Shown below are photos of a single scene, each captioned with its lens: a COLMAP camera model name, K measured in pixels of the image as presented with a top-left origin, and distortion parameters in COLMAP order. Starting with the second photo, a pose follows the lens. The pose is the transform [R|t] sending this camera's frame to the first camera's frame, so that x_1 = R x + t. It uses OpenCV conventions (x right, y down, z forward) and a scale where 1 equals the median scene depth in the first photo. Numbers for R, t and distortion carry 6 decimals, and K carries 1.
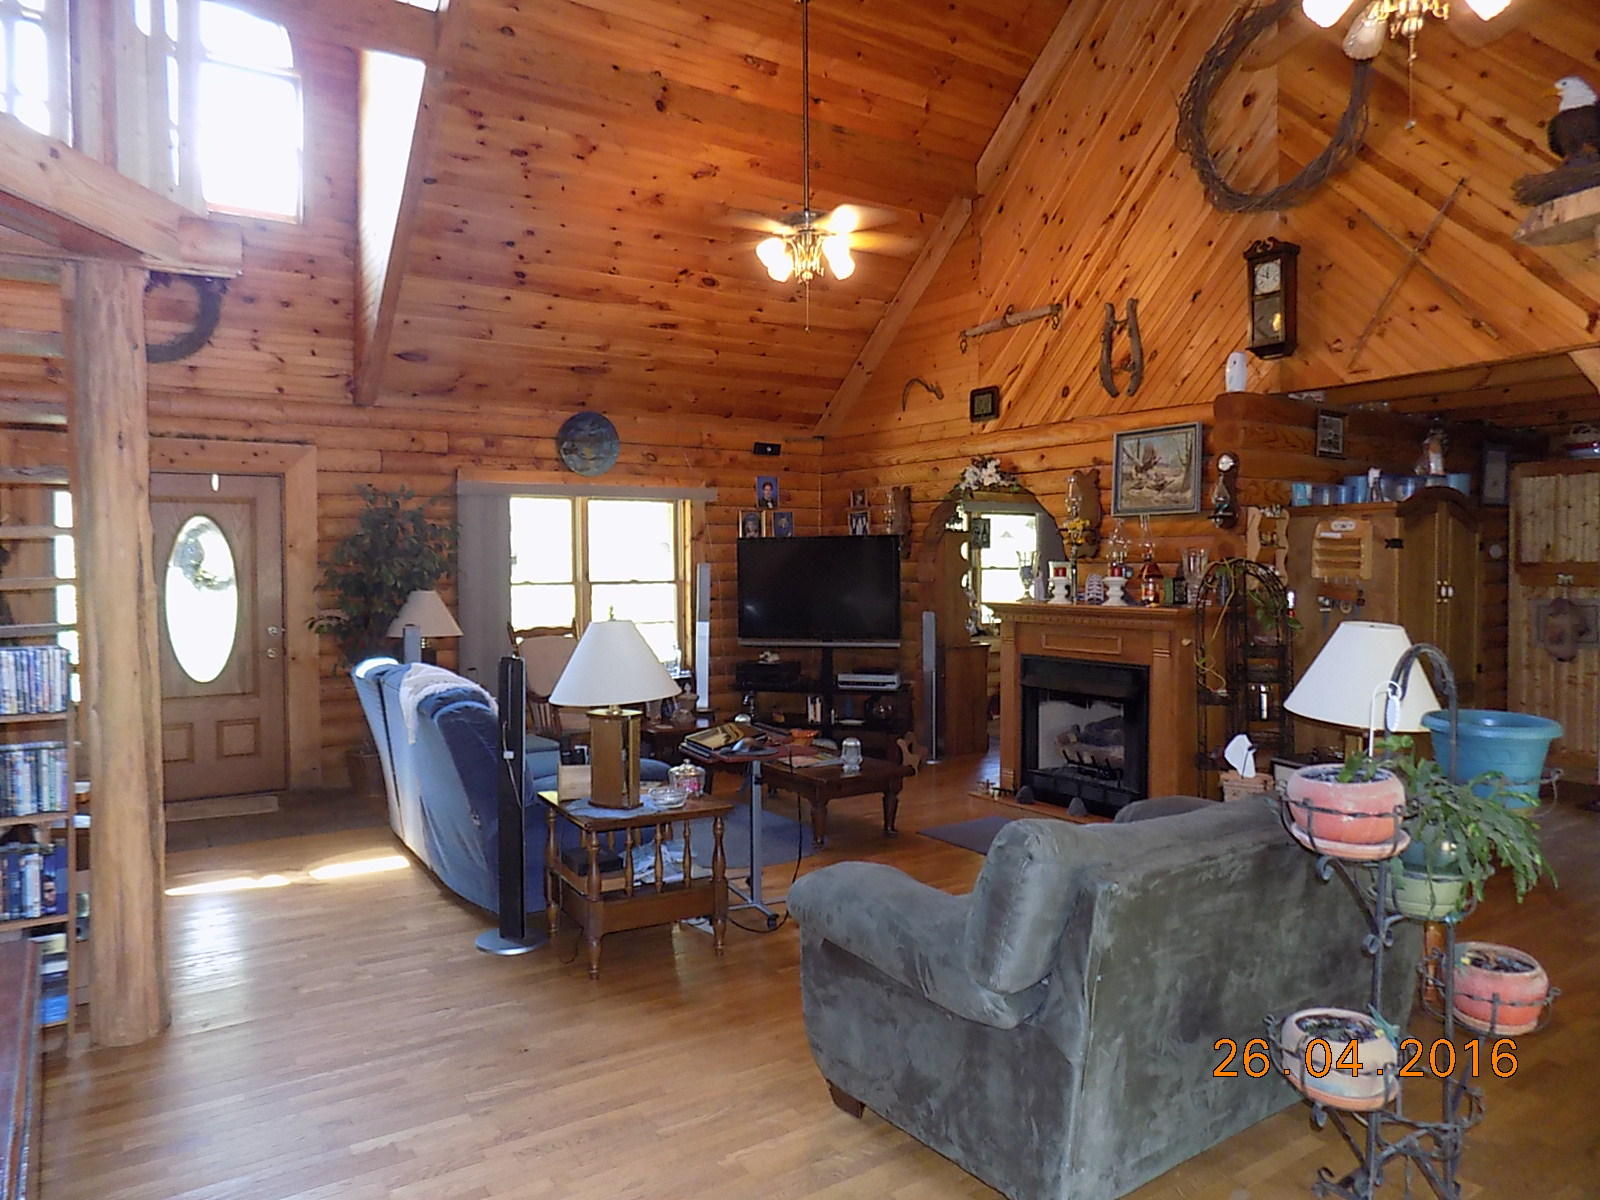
lens RADIAL K [[1079.5, 0, 809.1], [0, 1079.5, 589.6], [0, 0, 1]] dist [-0.082308, 0.083428]
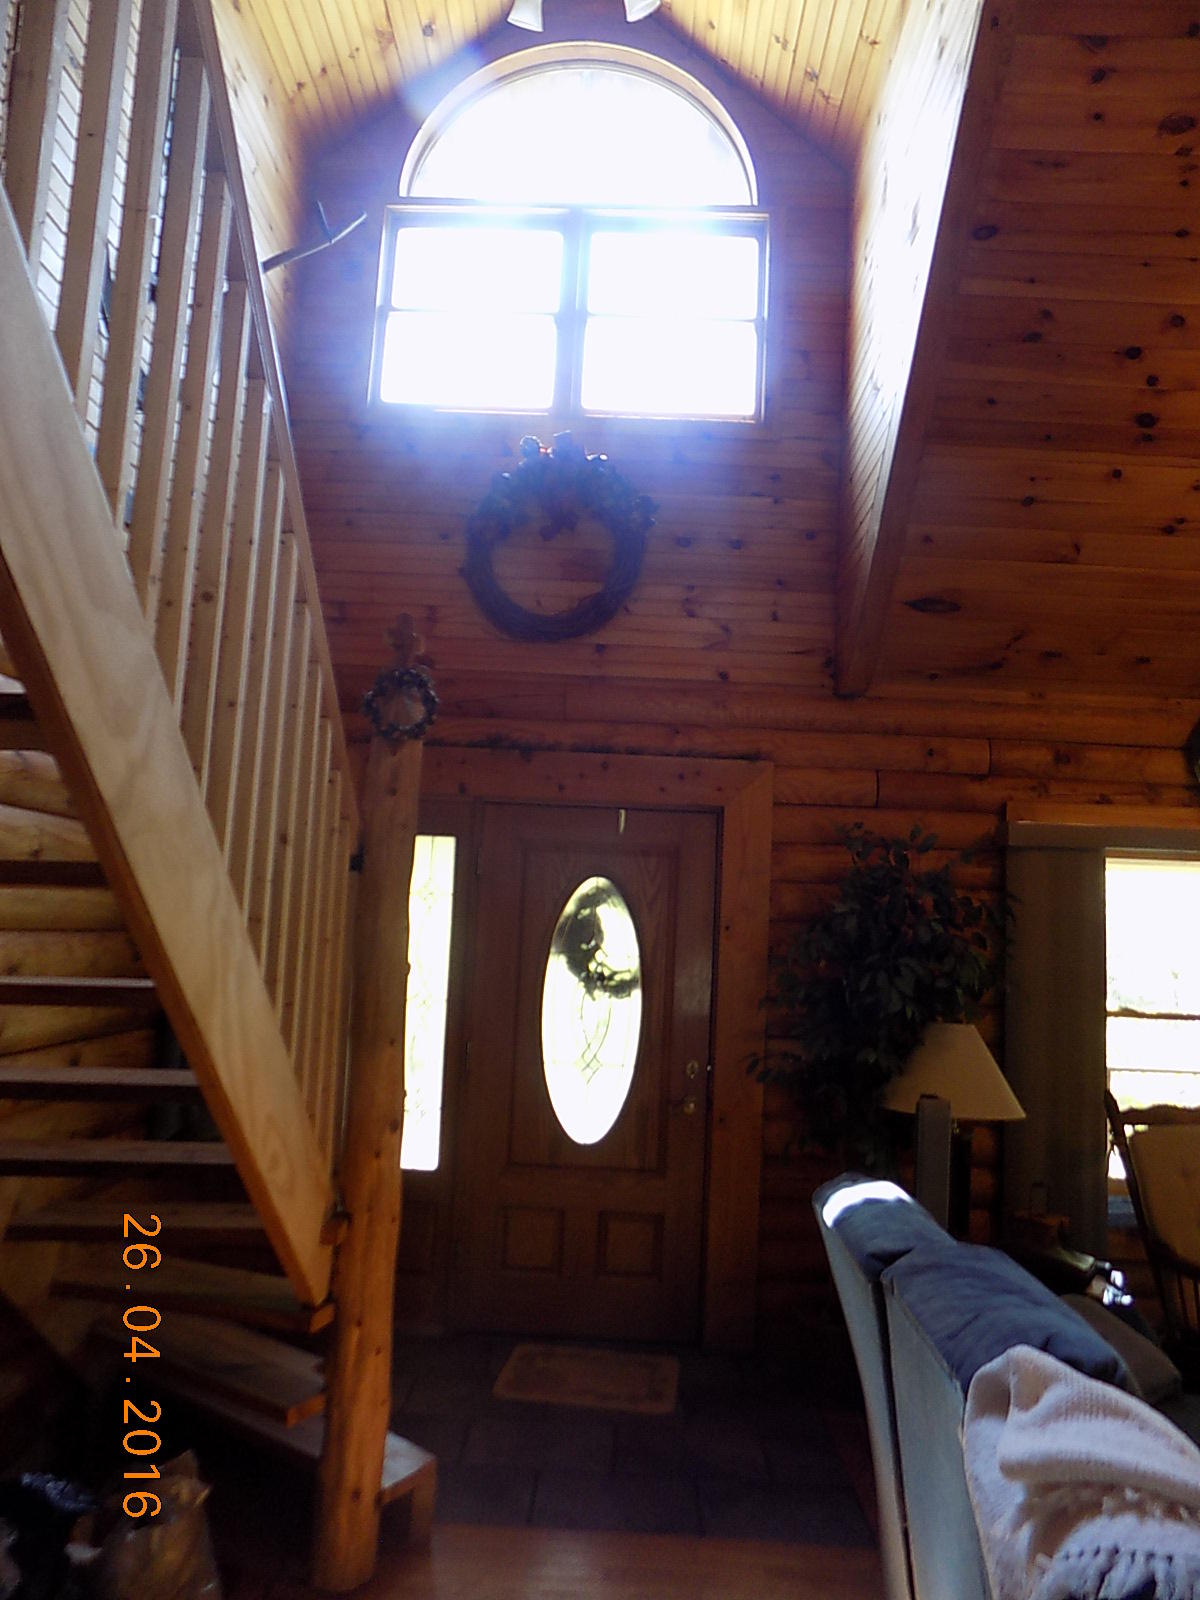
lens RADIAL K [[1079.5, 0, 590.2], [0, 1079.5, 796.7], [0, 0, 1]] dist [-0.082308, 0.083428]
pose [[0.816373, -0.029160, -0.576789, -0.197919], [-0.066068, 0.987452, -0.143433, -0.021843], [0.573734, 0.155202, 0.804202, 0.454917]]
